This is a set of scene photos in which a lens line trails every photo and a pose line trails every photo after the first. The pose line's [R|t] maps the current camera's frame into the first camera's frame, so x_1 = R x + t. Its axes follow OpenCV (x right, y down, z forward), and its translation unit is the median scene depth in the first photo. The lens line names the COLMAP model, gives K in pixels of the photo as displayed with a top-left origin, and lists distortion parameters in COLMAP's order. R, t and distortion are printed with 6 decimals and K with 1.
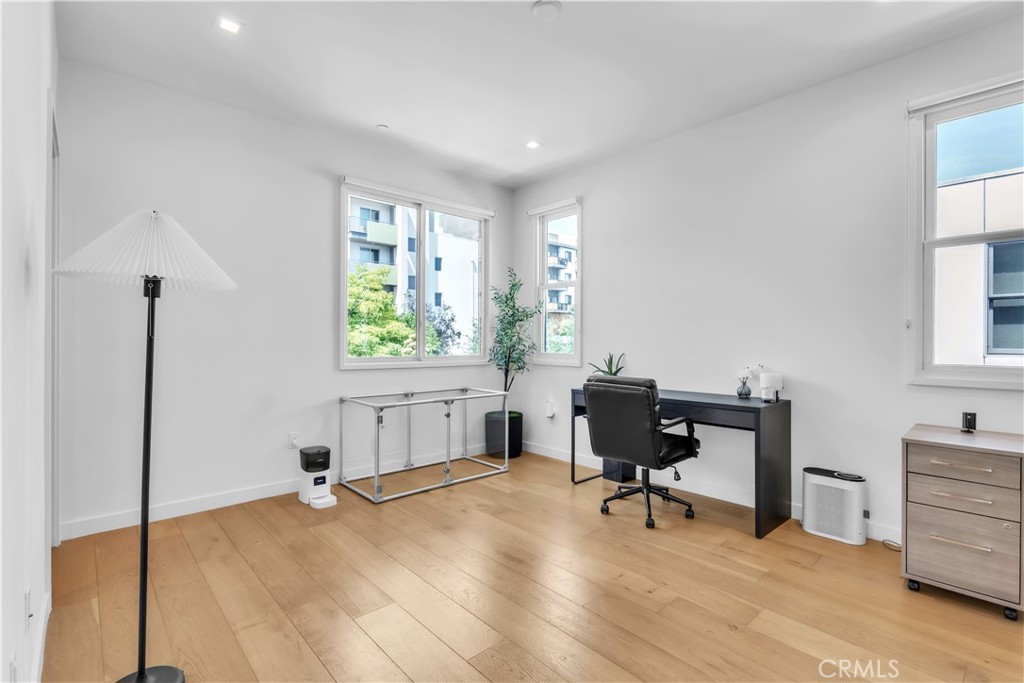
lens RADIAL K [[481.9, 0, 511.7], [0, 481.9, 339.5], [0, 0, 1]] dist [-0.022368, -0.000144]
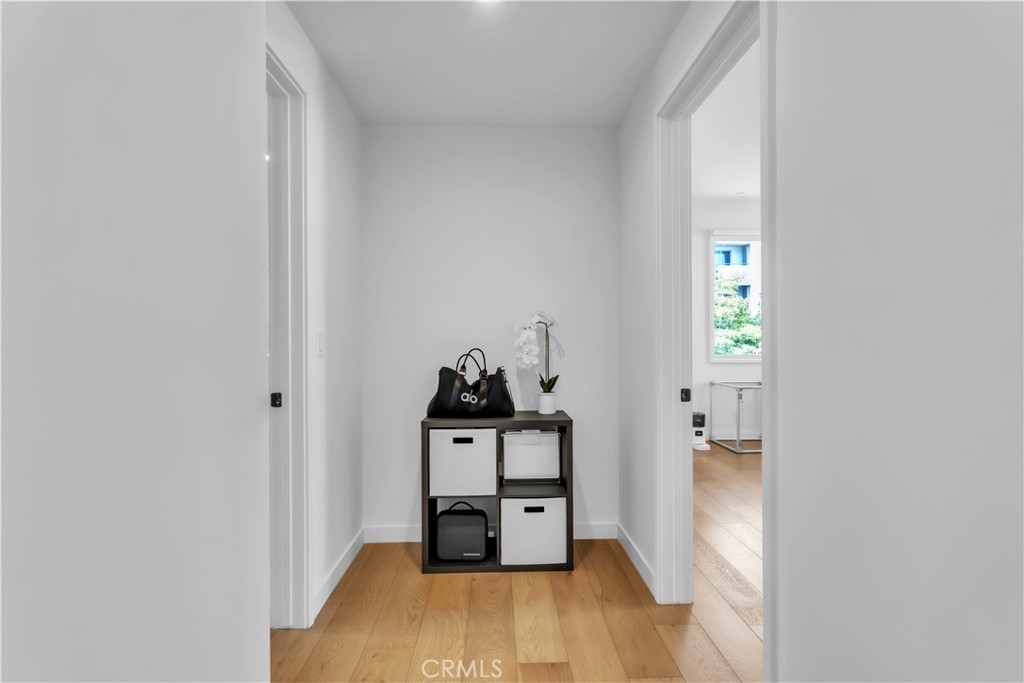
lens RADIAL K [[481.9, 0, 510.4], [0, 481.9, 341.2], [0, 0, 1]] dist [-0.022368, -0.000144]
pose [[0.764926, -0.008938, -0.644056, 0.040322], [0.007360, 0.999960, -0.005136, 0.000608], [0.644076, -0.000811, 0.764961, -0.174376]]
